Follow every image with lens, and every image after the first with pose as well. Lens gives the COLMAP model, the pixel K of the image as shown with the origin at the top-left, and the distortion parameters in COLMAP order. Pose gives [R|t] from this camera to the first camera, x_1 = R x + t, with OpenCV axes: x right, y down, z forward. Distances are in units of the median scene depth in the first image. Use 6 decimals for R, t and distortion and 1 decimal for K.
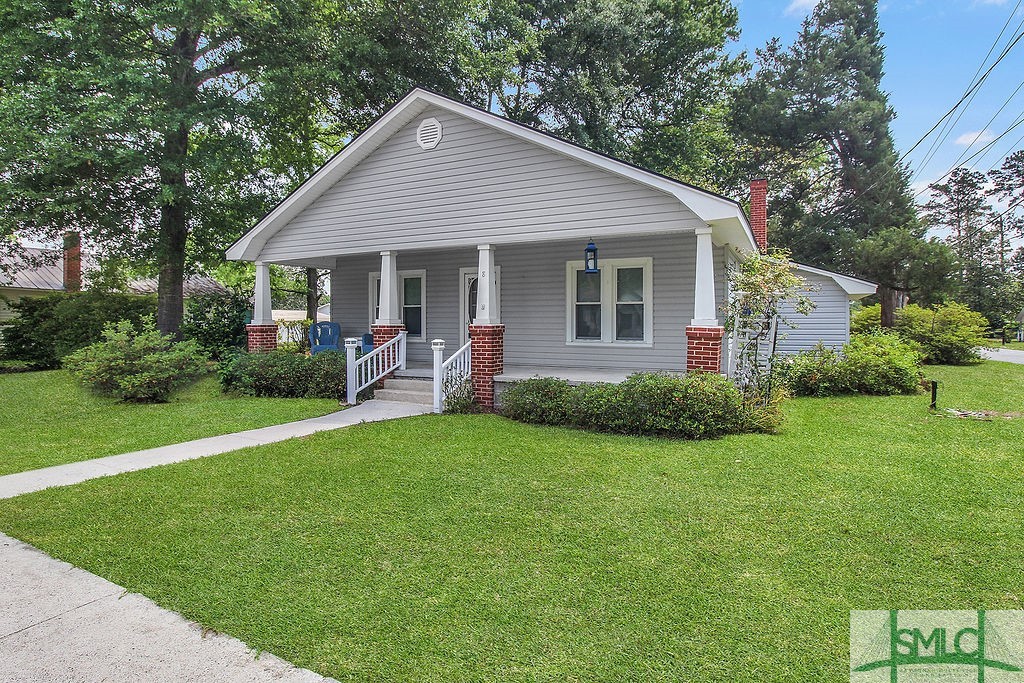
lens RADIAL K [[541.7, 0, 511.0], [0, 541.7, 337.5], [0, 0, 1]] dist [0.004429, -0.004117]
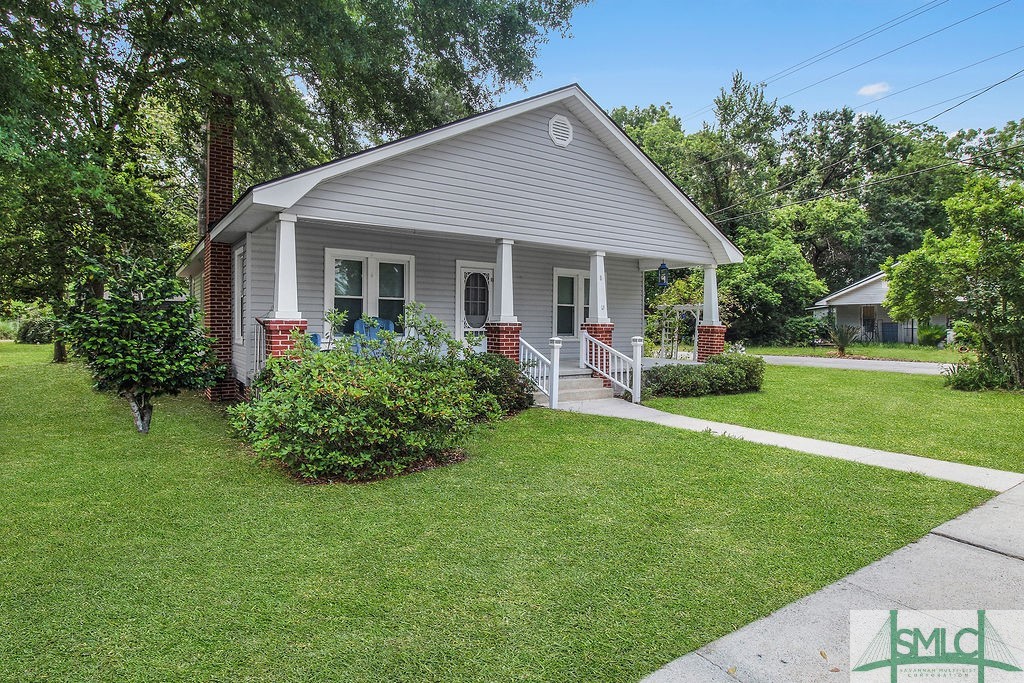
lens RADIAL K [[541.7, 0, 512.5], [0, 541.7, 342.3], [0, 0, 1]] dist [0.004429, -0.004117]
pose [[0.564612, -0.020450, 0.825103, -0.877689], [-0.000978, 0.999676, 0.025447, -0.011634], [-0.825356, -0.015174, 0.564409, 0.431204]]
